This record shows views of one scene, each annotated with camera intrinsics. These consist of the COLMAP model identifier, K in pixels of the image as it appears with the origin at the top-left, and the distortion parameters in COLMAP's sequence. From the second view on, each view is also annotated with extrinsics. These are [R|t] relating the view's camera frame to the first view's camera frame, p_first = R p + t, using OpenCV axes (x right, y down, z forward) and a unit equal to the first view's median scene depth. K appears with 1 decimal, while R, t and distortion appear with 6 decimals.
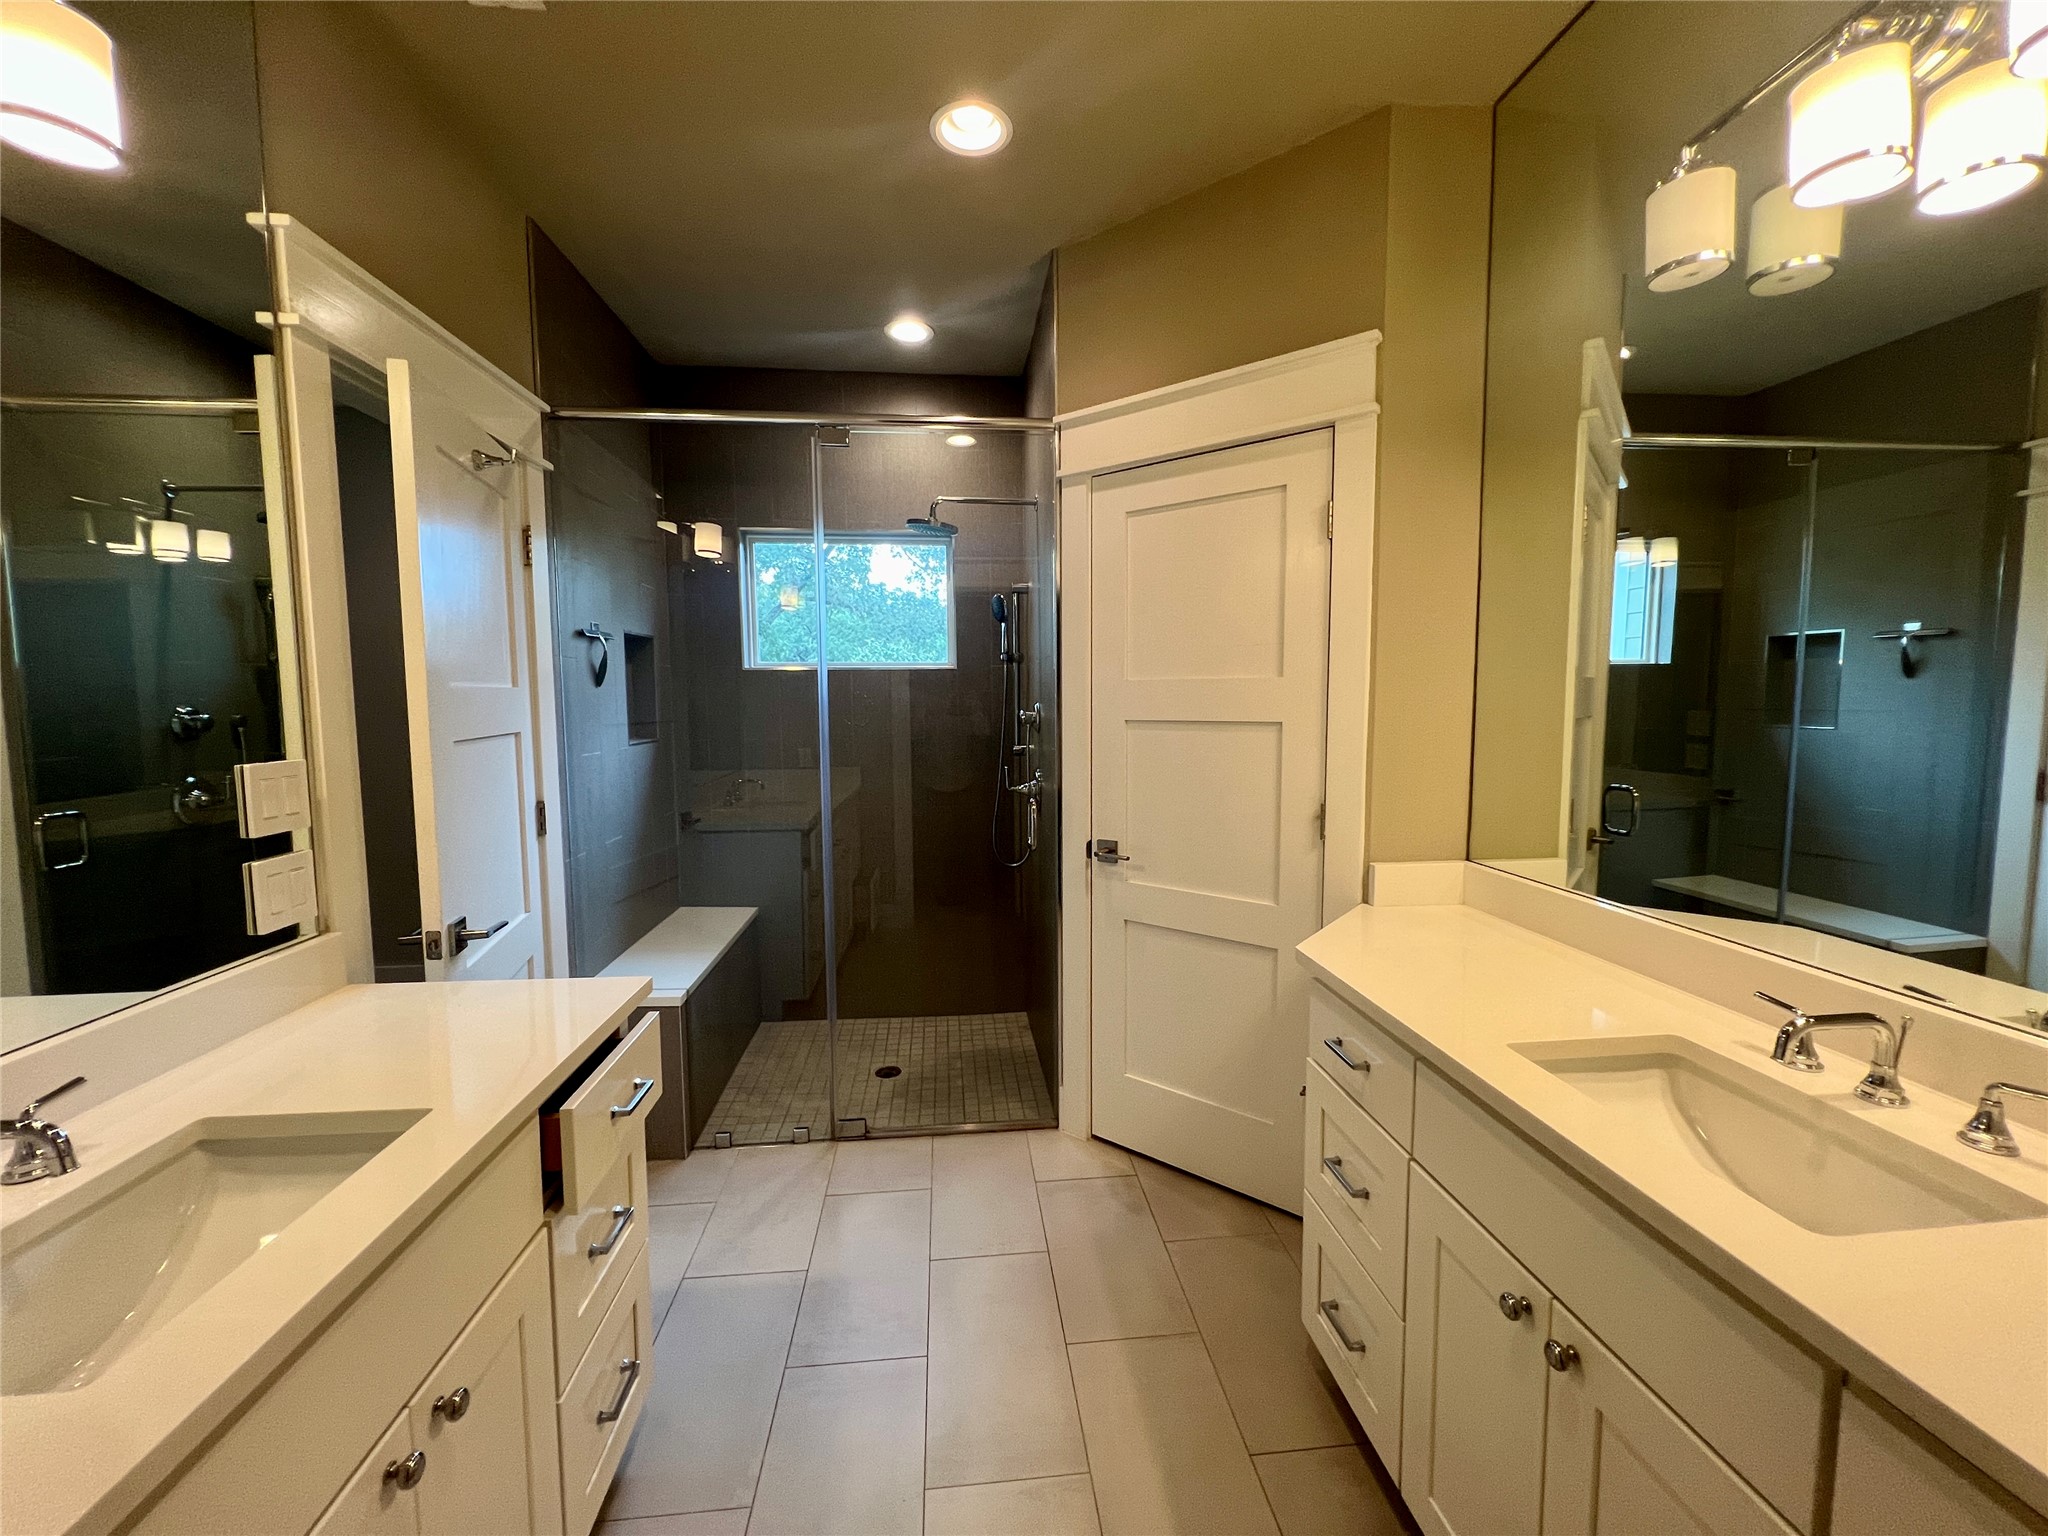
lens RADIAL K [[831.9, 0, 1027.1], [0, 831.9, 767.8], [0, 0, 1]] dist [0.000127, -0.000420]
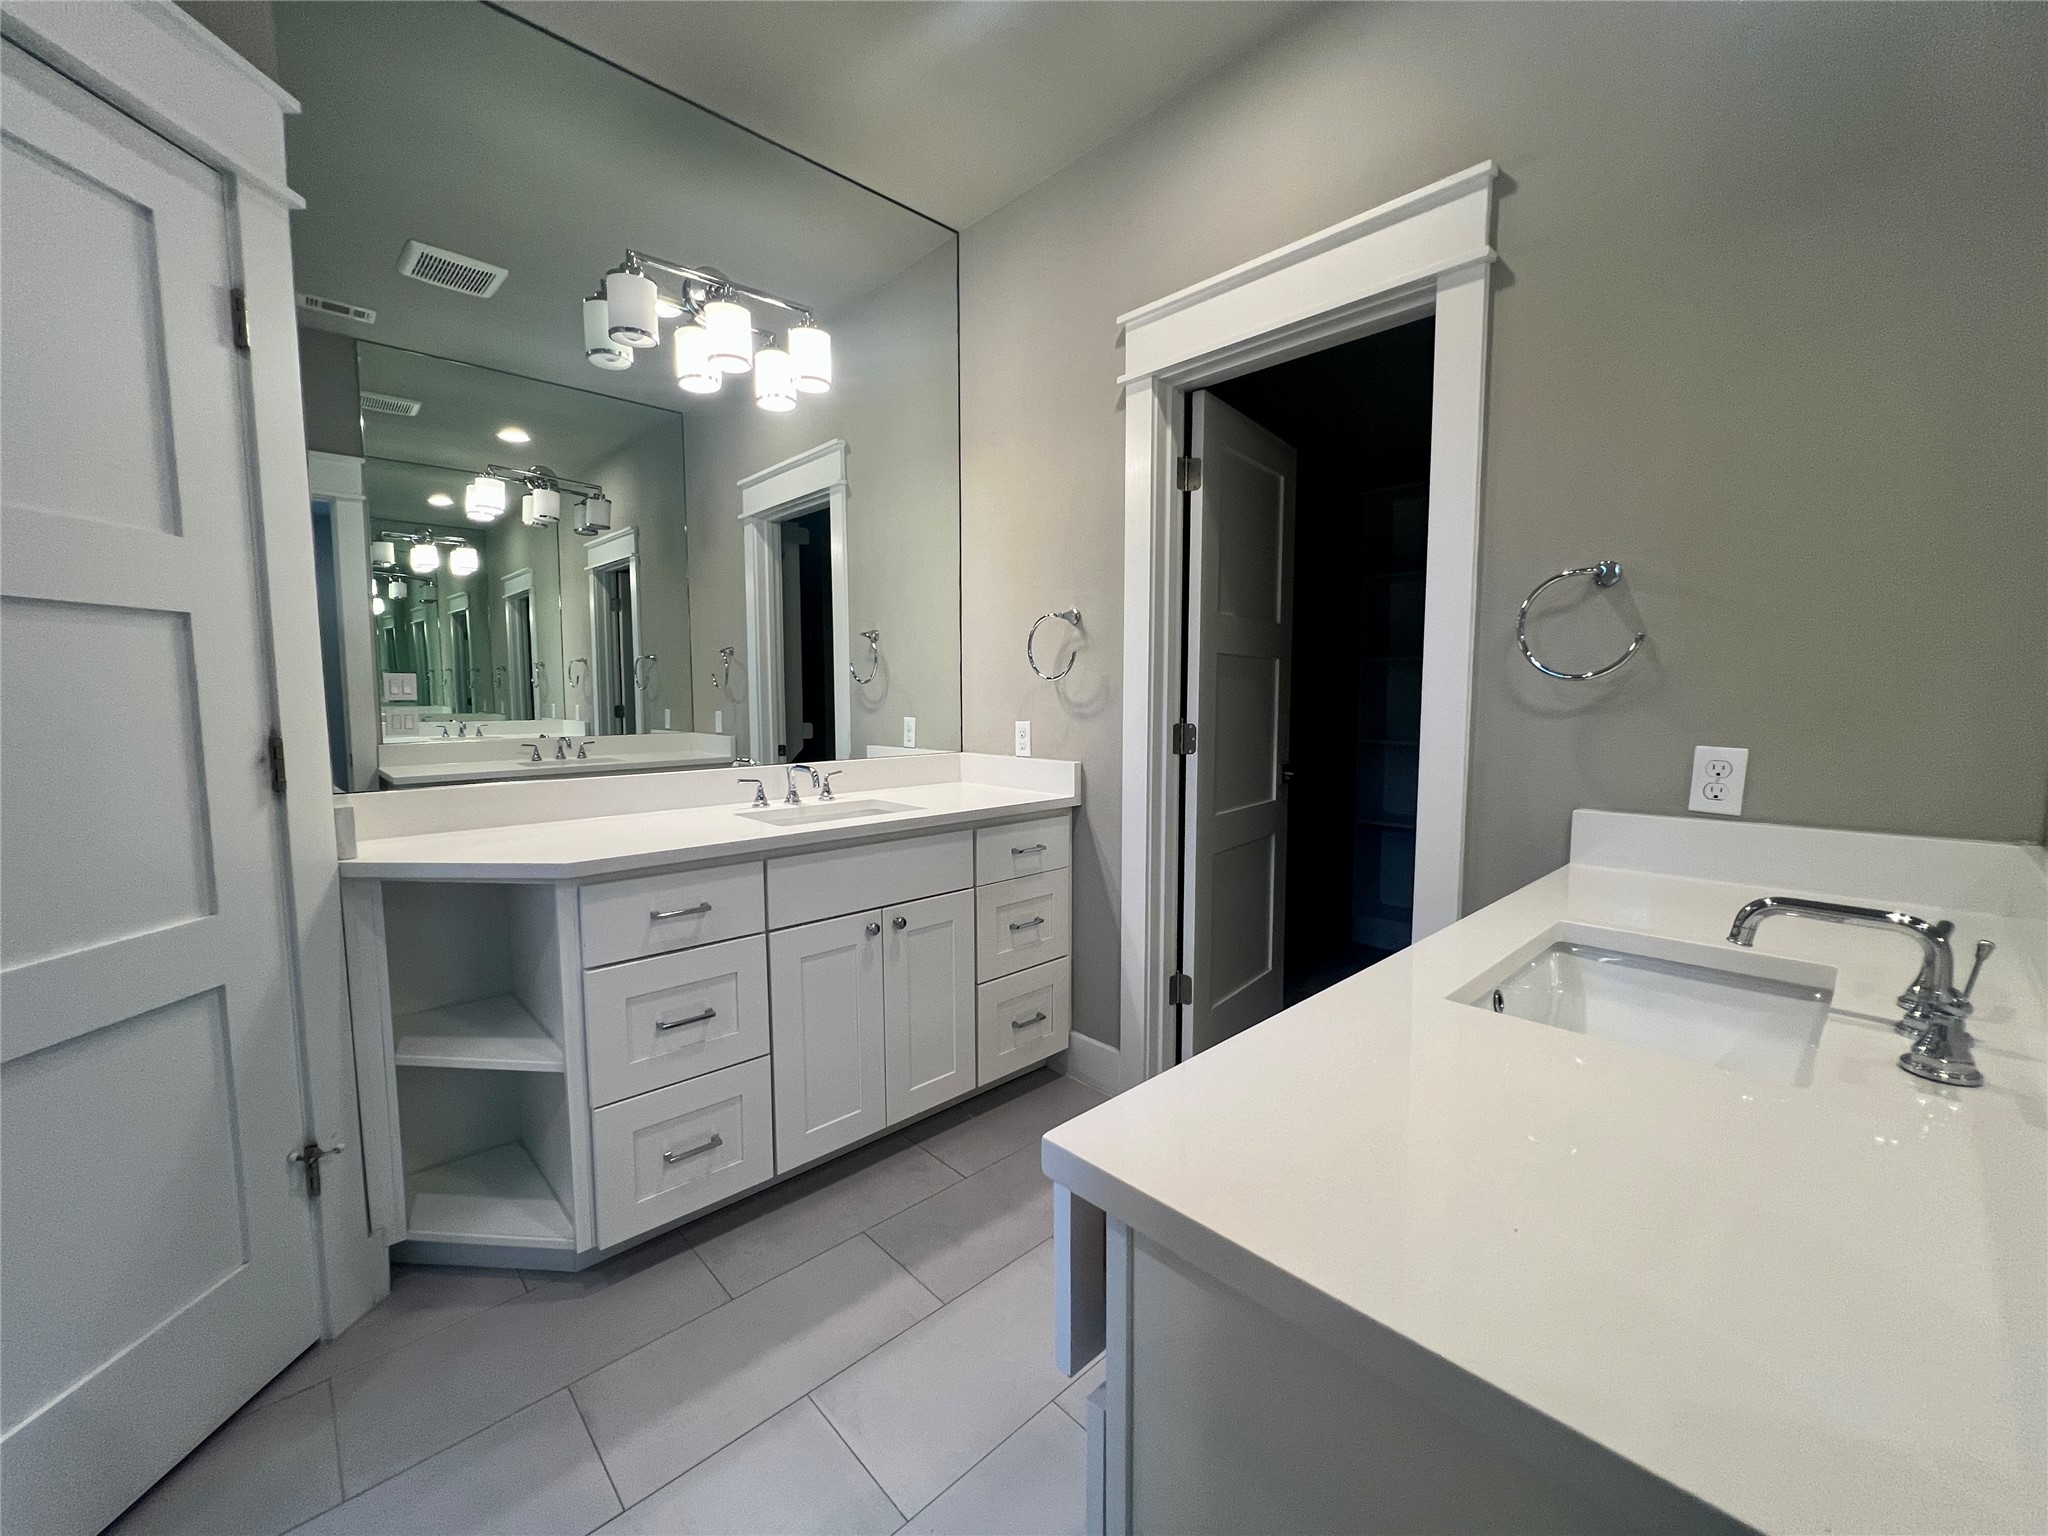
lens RADIAL K [[831.9, 0, 1028.0], [0, 831.9, 764.0], [0, 0, 1]] dist [0.000127, -0.000420]
pose [[-0.609901, -0.055659, 0.790521, -0.564931], [0.079381, 0.988223, 0.130823, 0.024657], [-0.788492, 0.142542, -0.598300, 0.909555]]
